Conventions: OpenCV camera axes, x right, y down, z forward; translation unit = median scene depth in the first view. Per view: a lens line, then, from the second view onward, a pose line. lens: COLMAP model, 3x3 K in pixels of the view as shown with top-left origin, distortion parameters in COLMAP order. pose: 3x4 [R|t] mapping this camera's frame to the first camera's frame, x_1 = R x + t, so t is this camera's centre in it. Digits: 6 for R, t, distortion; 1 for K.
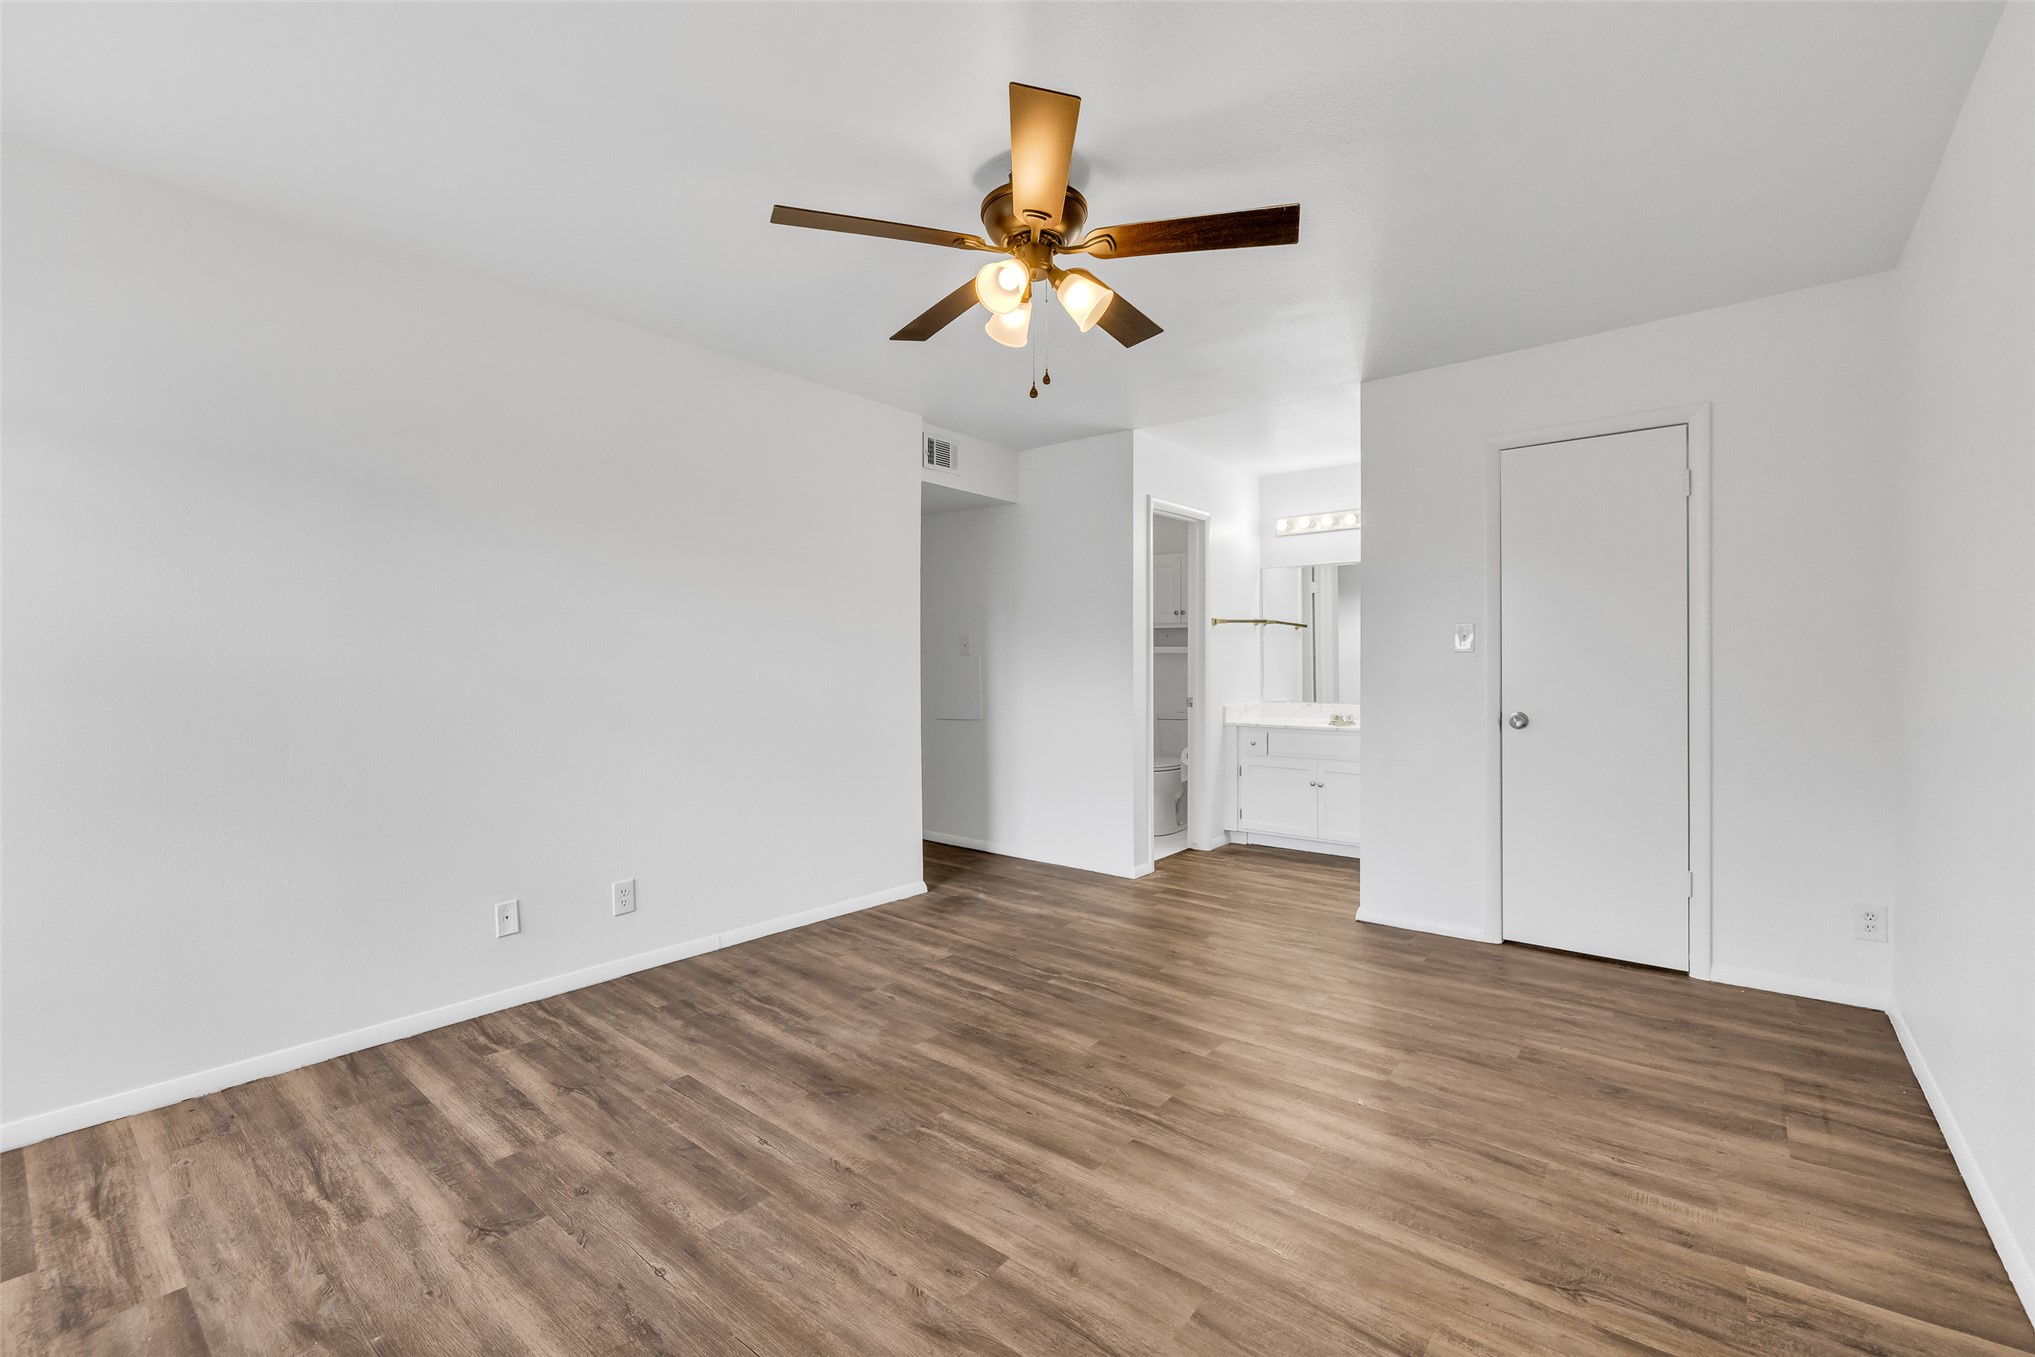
lens RADIAL K [[868.5, 0, 1014.3], [0, 868.5, 644.8], [0, 0, 1]] dist [-0.002072, 0.000259]
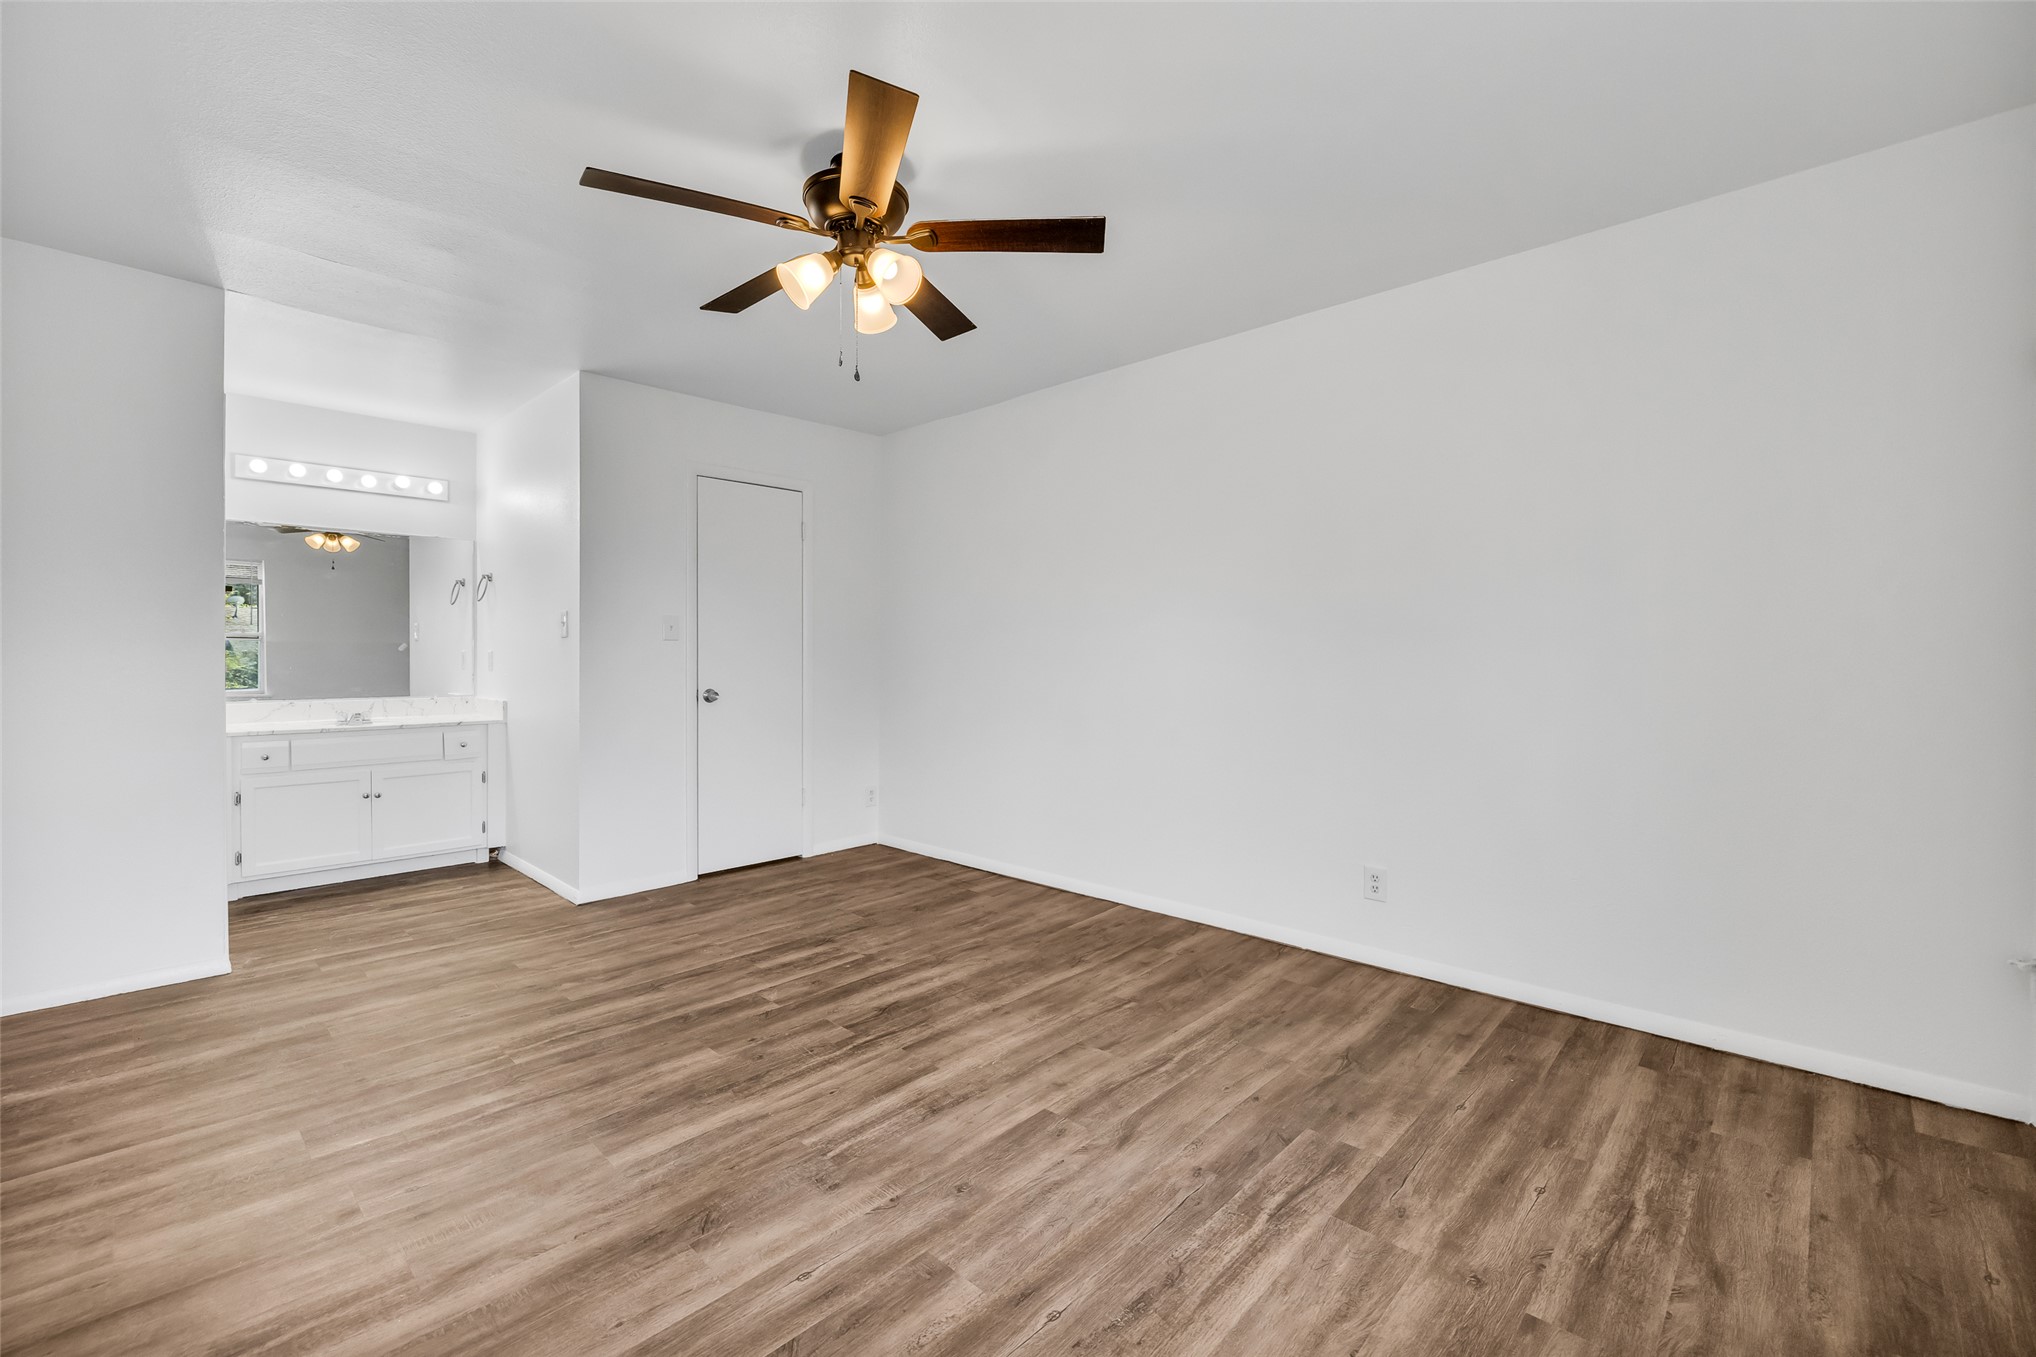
lens RADIAL K [[852.3, 0, 1015.1], [0, 852.3, 663.2], [0, 0, 1]] dist [0.000191, -0.000184]
pose [[0.071667, -0.005779, 0.997412, -0.857955], [-0.019692, 0.999780, 0.007208, 0.030297], [-0.997234, -0.020158, 0.071537, 0.662139]]
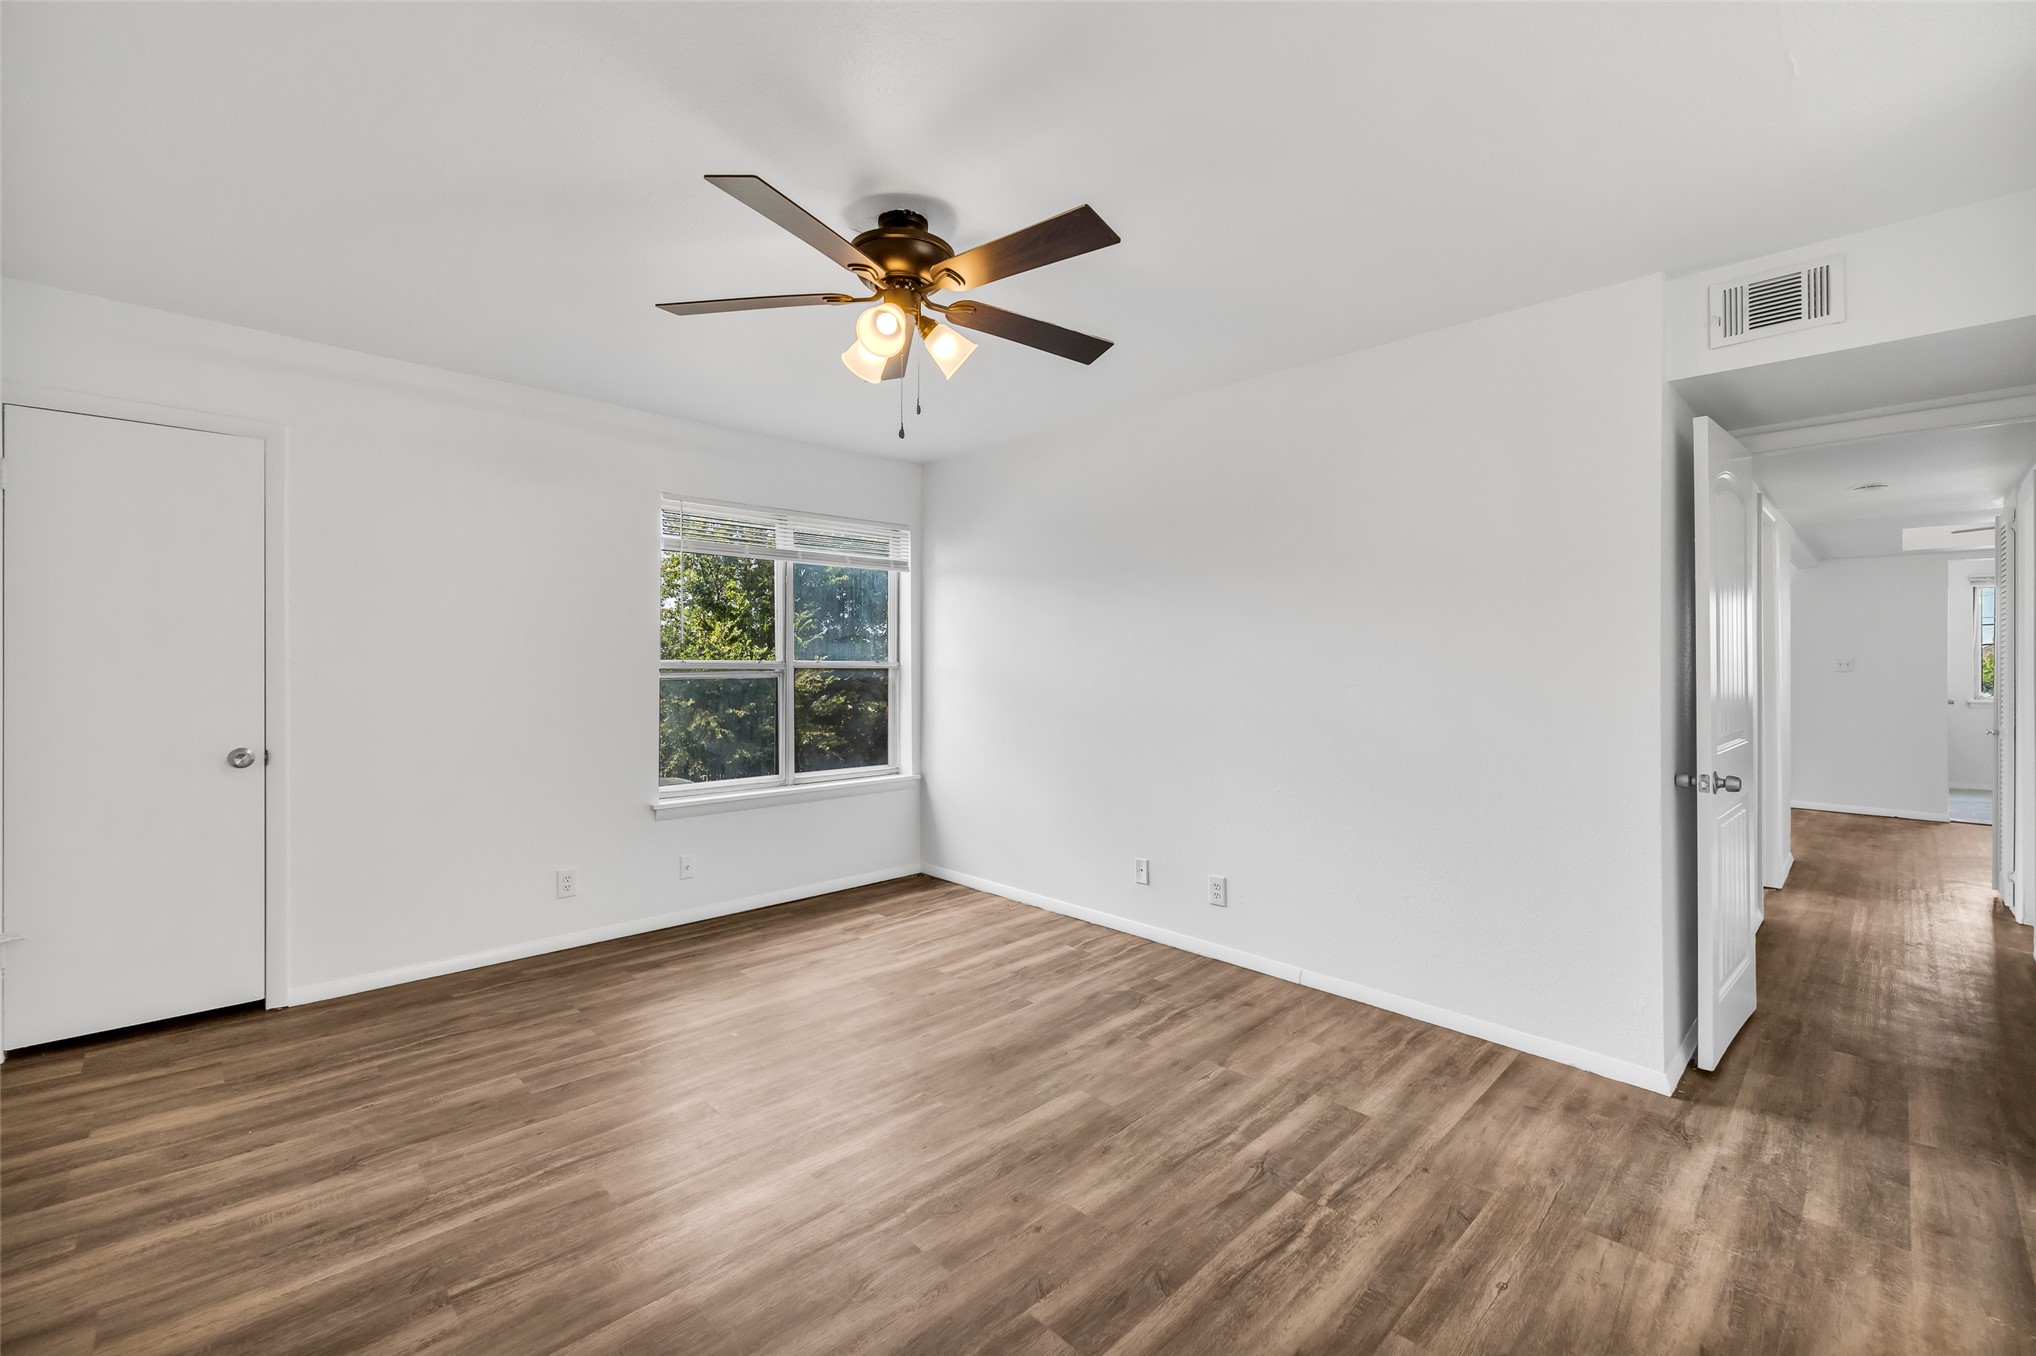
lens RADIAL K [[852.3, 0, 1015.1], [0, 852.3, 662.7], [0, 0, 1]] dist [0.000191, -0.000184]
pose [[-0.113352, 0.000051, -0.993555, 0.894190], [0.015700, 0.999875, -0.001740, -0.016192], [0.993431, -0.015796, -0.113339, 1.112158]]
